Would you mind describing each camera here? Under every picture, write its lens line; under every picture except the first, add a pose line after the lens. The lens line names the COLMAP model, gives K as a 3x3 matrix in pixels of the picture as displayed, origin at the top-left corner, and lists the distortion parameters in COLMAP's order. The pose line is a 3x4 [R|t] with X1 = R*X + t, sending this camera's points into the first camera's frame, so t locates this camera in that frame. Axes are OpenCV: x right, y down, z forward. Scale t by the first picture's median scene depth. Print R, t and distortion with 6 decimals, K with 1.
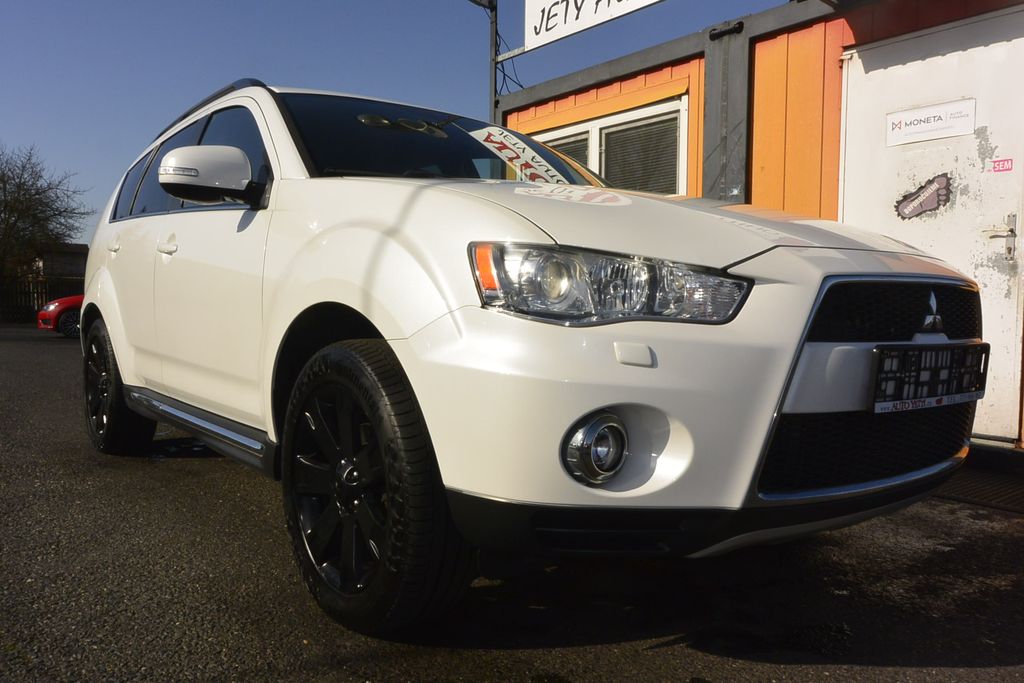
lens RADIAL K [[779.0, 0, 511.3], [0, 779.0, 344.8], [0, 0, 1]] dist [-0.004824, 0.013249]
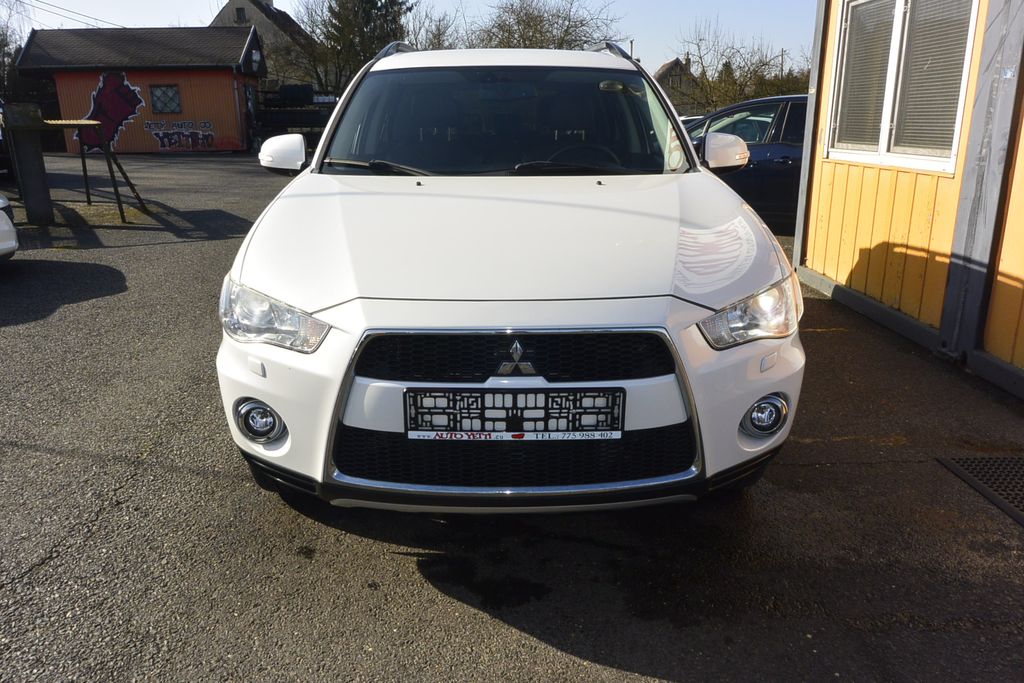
lens RADIAL K [[779.0, 0, 511.3], [0, 779.0, 344.8], [0, 0, 1]] dist [-0.004824, 0.013249]
pose [[0.789947, 0.158177, -0.592421, 0.516556], [-0.017866, 0.971682, 0.235617, -0.140531], [0.612914, -0.175541, 0.770404, 0.061460]]
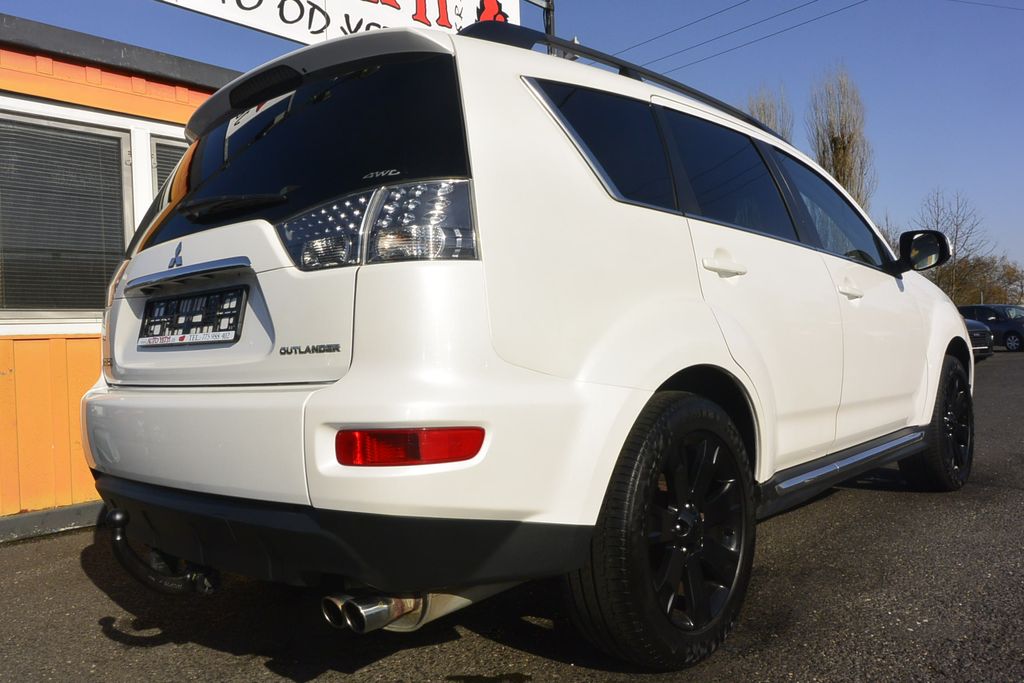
lens RADIAL K [[779.0, 0, 511.3], [0, 779.0, 344.8], [0, 0, 1]] dist [-0.004824, 0.013249]
pose [[-0.158424, -0.003523, 0.987365, -1.053342], [0.094440, 0.995355, 0.018704, -0.091519], [-0.982844, 0.096210, -0.157355, 1.240272]]
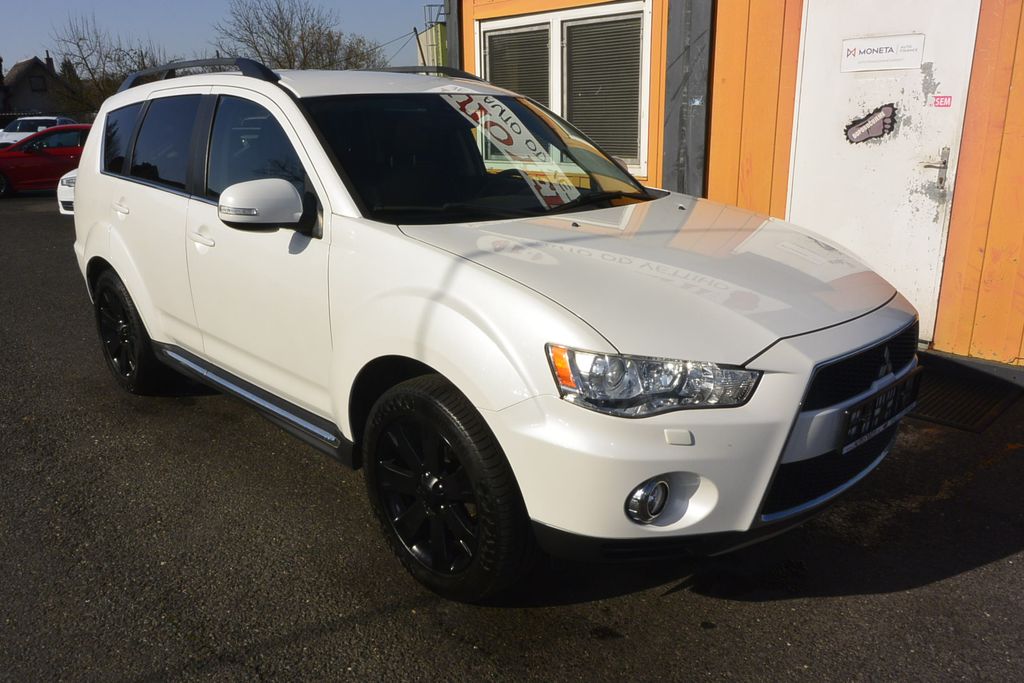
lens RADIAL K [[781.5, 0, 508.4], [0, 781.5, 344.9], [0, 0, 1]] dist [0.001678, 0.006513]
pose [[0.995317, -0.051728, 0.081655, -0.089087], [0.031173, 0.971398, 0.235403, -0.174767], [-0.091496, -0.231756, 0.968462, -0.096026]]
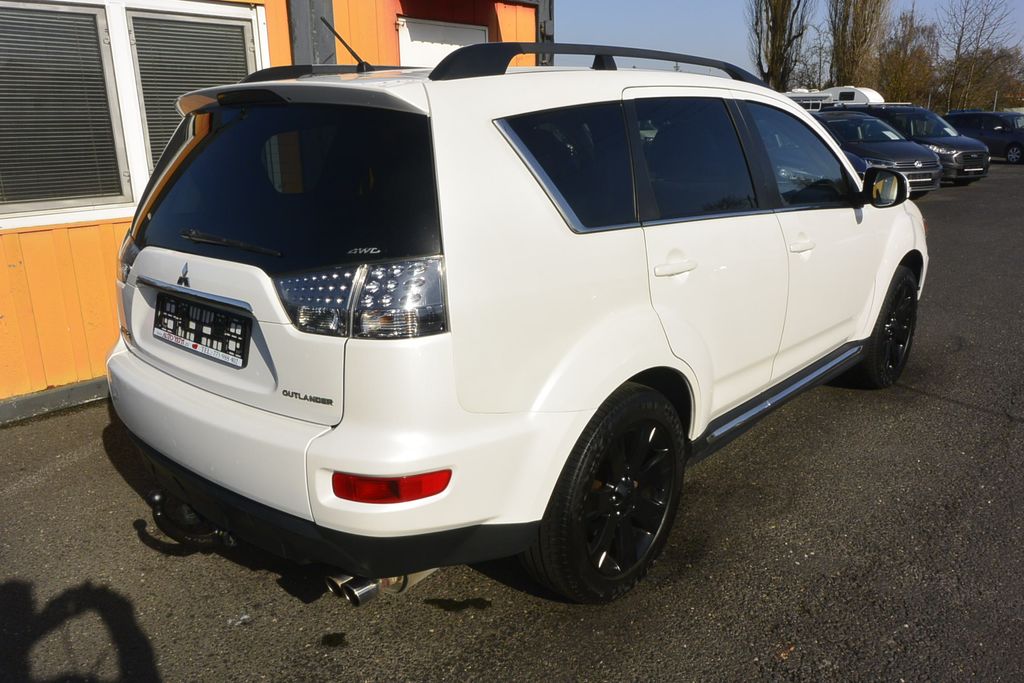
lens RADIAL K [[779.0, 0, 511.3], [0, 779.0, 344.8], [0, 0, 1]] dist [-0.004824, 0.013249]
pose [[-0.164249, -0.279124, 0.946104, -1.111808], [0.065756, 0.953898, 0.292840, -0.261594], [-0.984225, 0.110311, -0.138322, 1.217533]]
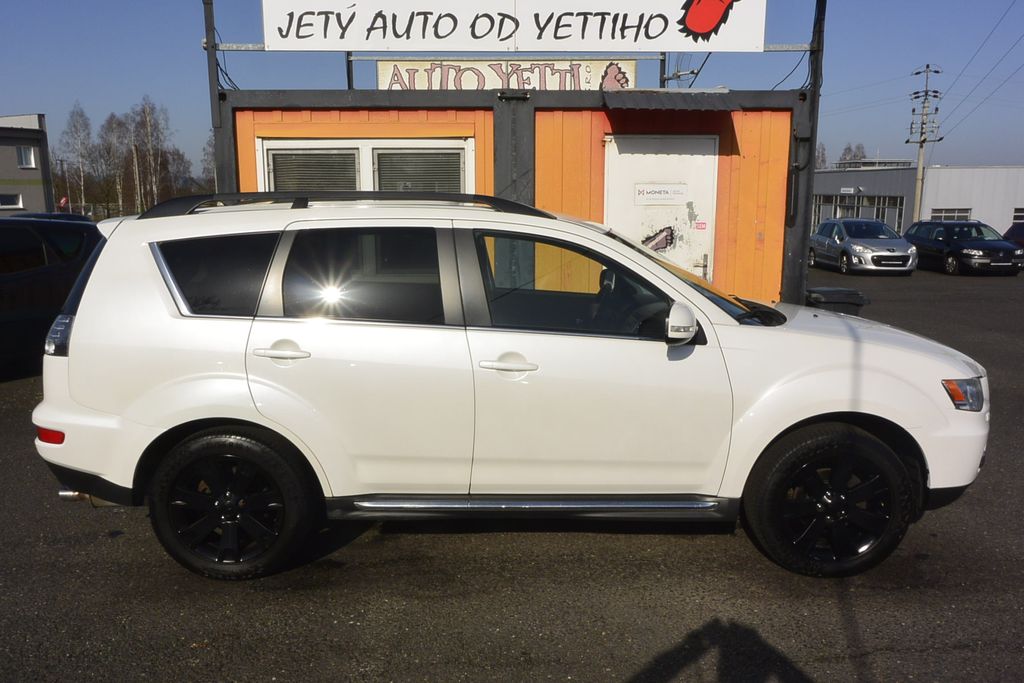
lens RADIAL K [[779.0, 0, 511.3], [0, 779.0, 344.8], [0, 0, 1]] dist [-0.004824, 0.013249]
pose [[0.615800, -0.150615, 0.773373, -1.018239], [0.048076, 0.986913, 0.153922, -0.255500], [-0.786435, -0.057605, 0.614982, 0.244861]]
